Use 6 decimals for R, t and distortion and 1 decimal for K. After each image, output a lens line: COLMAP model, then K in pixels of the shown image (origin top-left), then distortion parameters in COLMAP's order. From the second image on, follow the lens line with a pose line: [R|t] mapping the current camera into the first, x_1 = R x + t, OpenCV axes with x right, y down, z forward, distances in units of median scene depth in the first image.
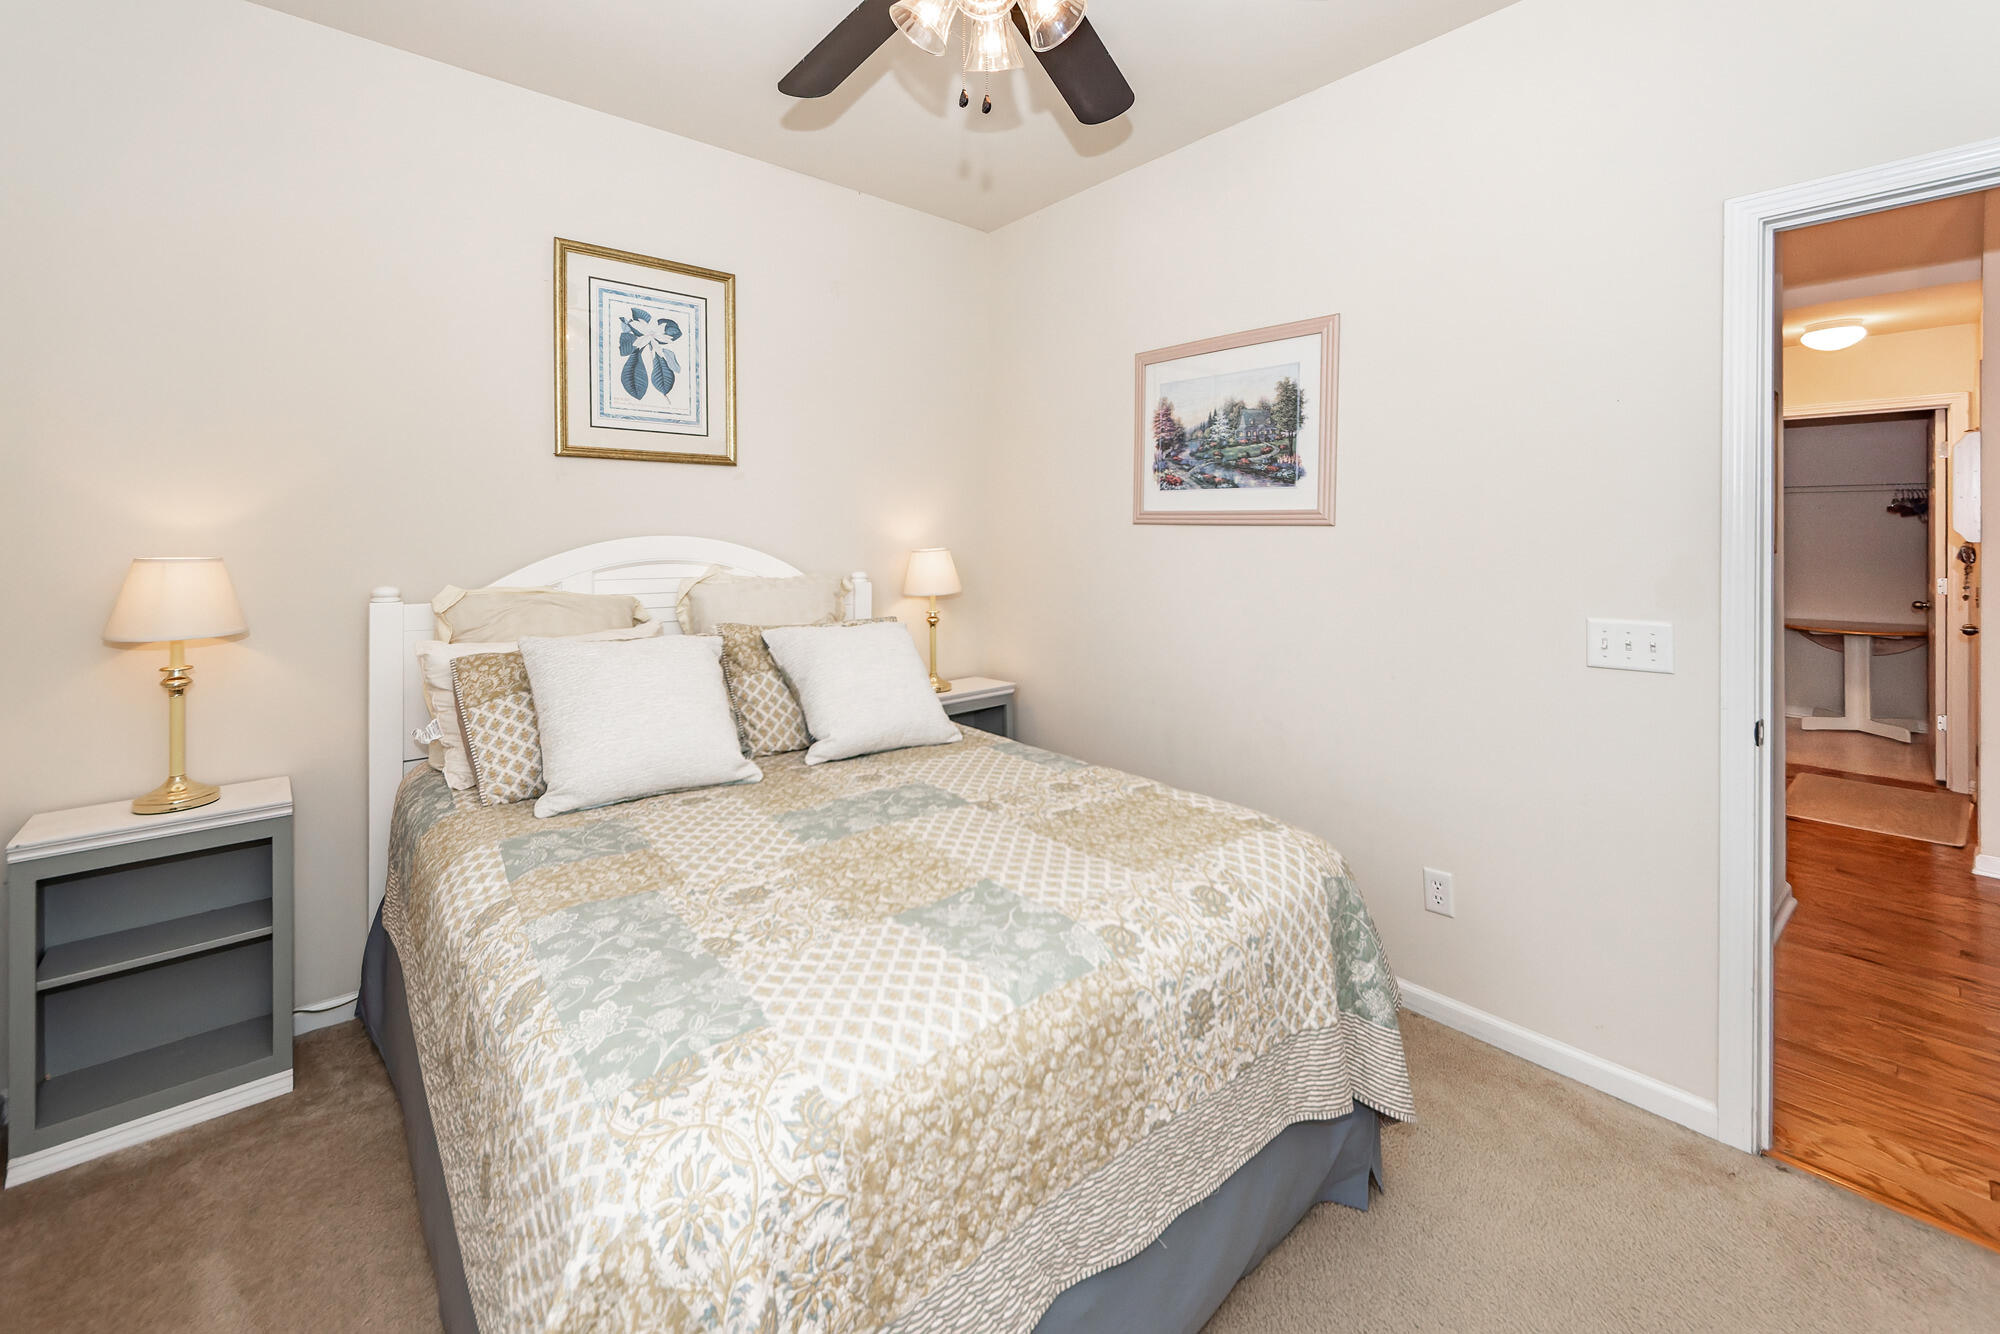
lens RADIAL K [[809.0, 0, 988.3], [0, 809.0, 539.8], [0, 0, 1]] dist [-0.002327, -0.000821]
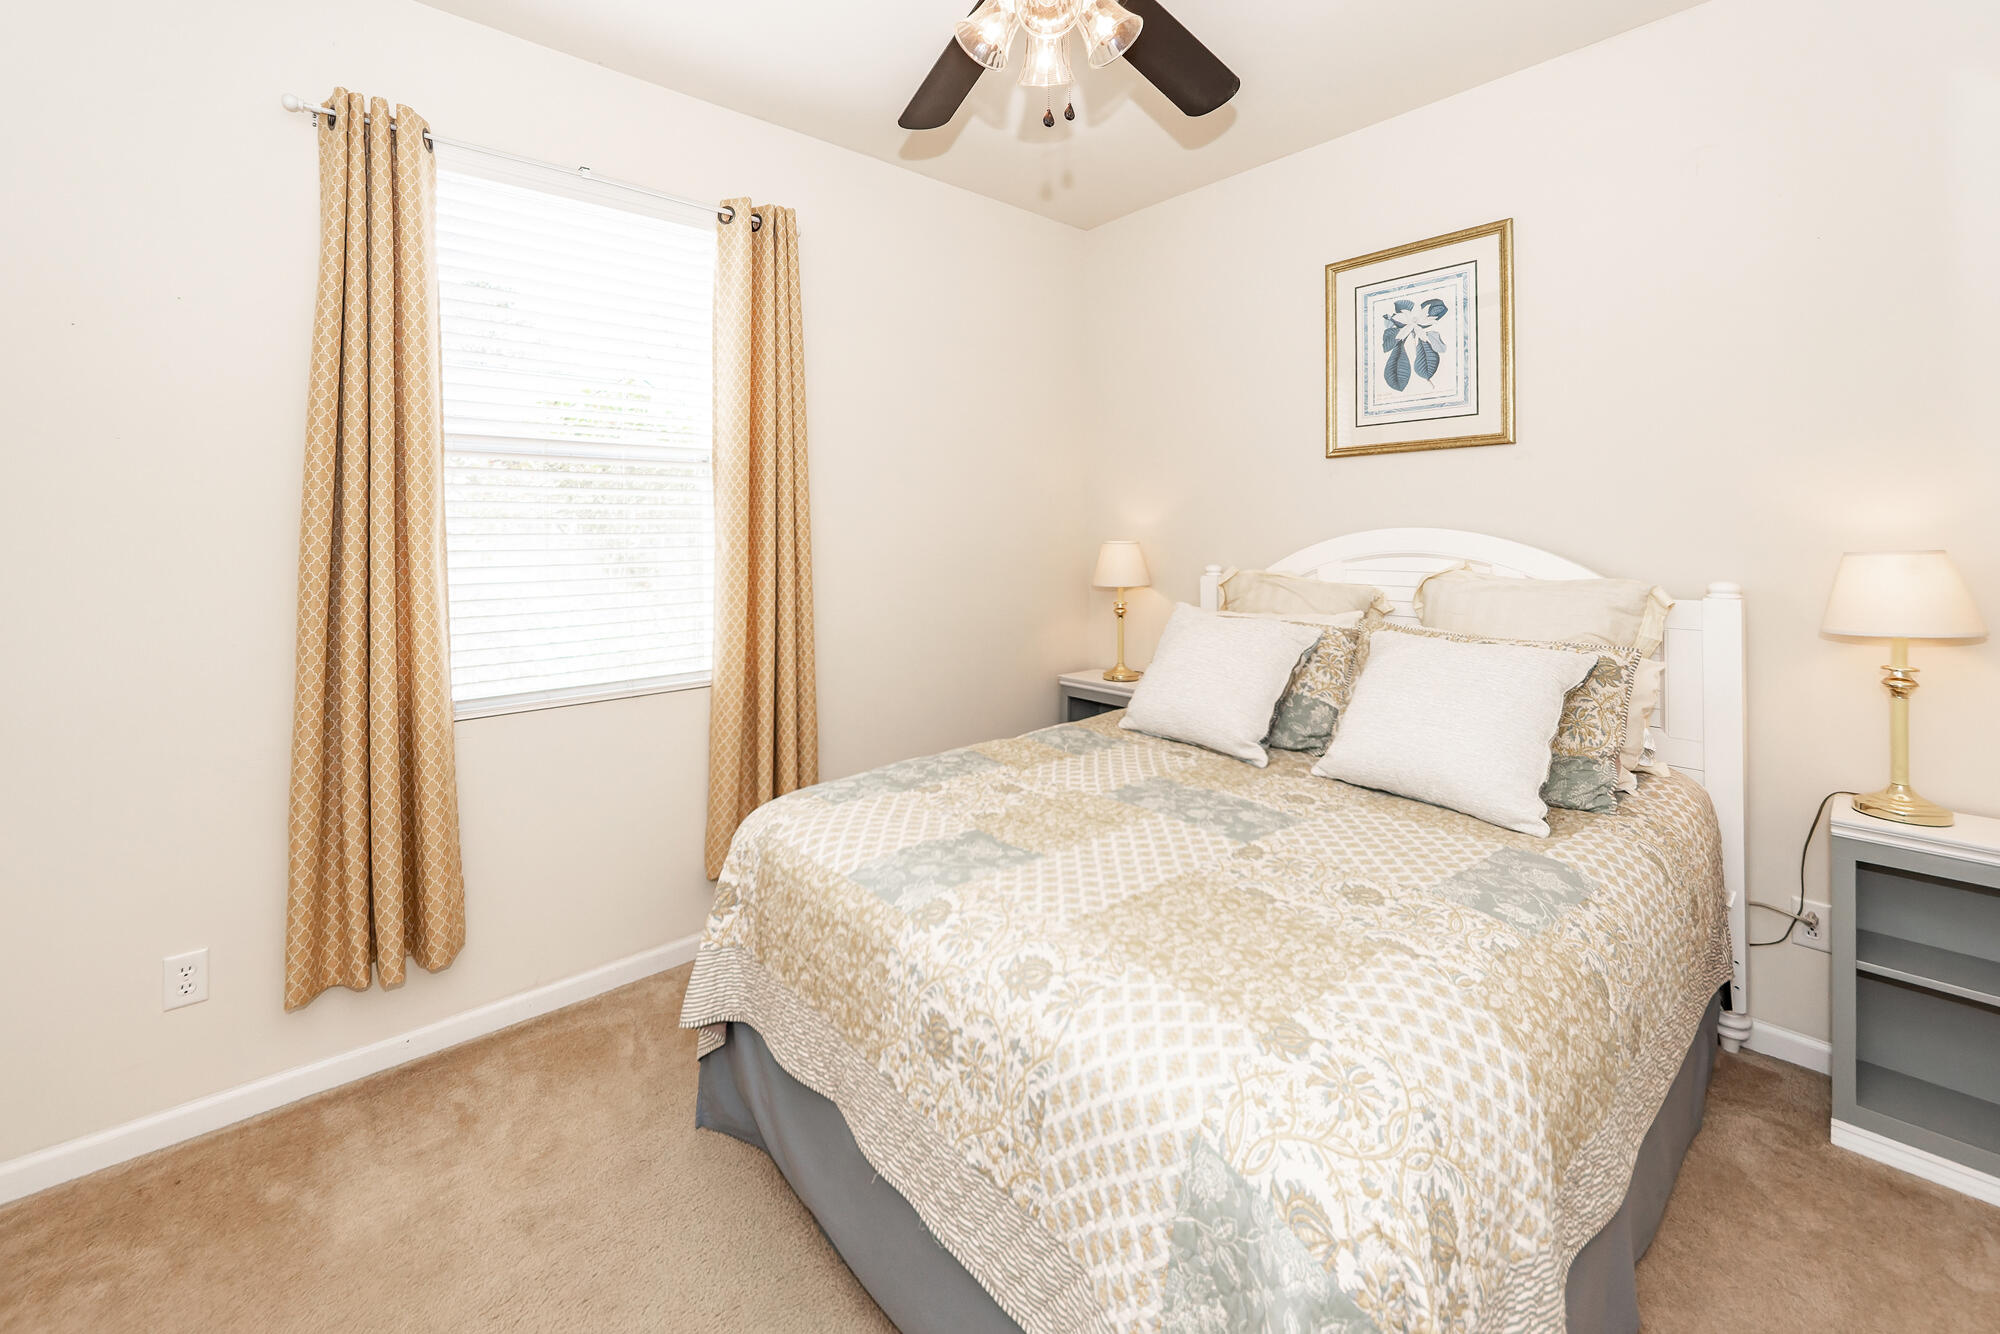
lens RADIAL K [[820.4, 0, 1002.8], [0, 820.4, 523.5], [0, 0, 1]] dist [-0.002556, -0.000849]
pose [[0.026972, -0.005475, -0.999621, 0.581598], [-0.000452, 0.999985, -0.005490, -0.004760], [0.999636, 0.000599, 0.026969, 0.497866]]
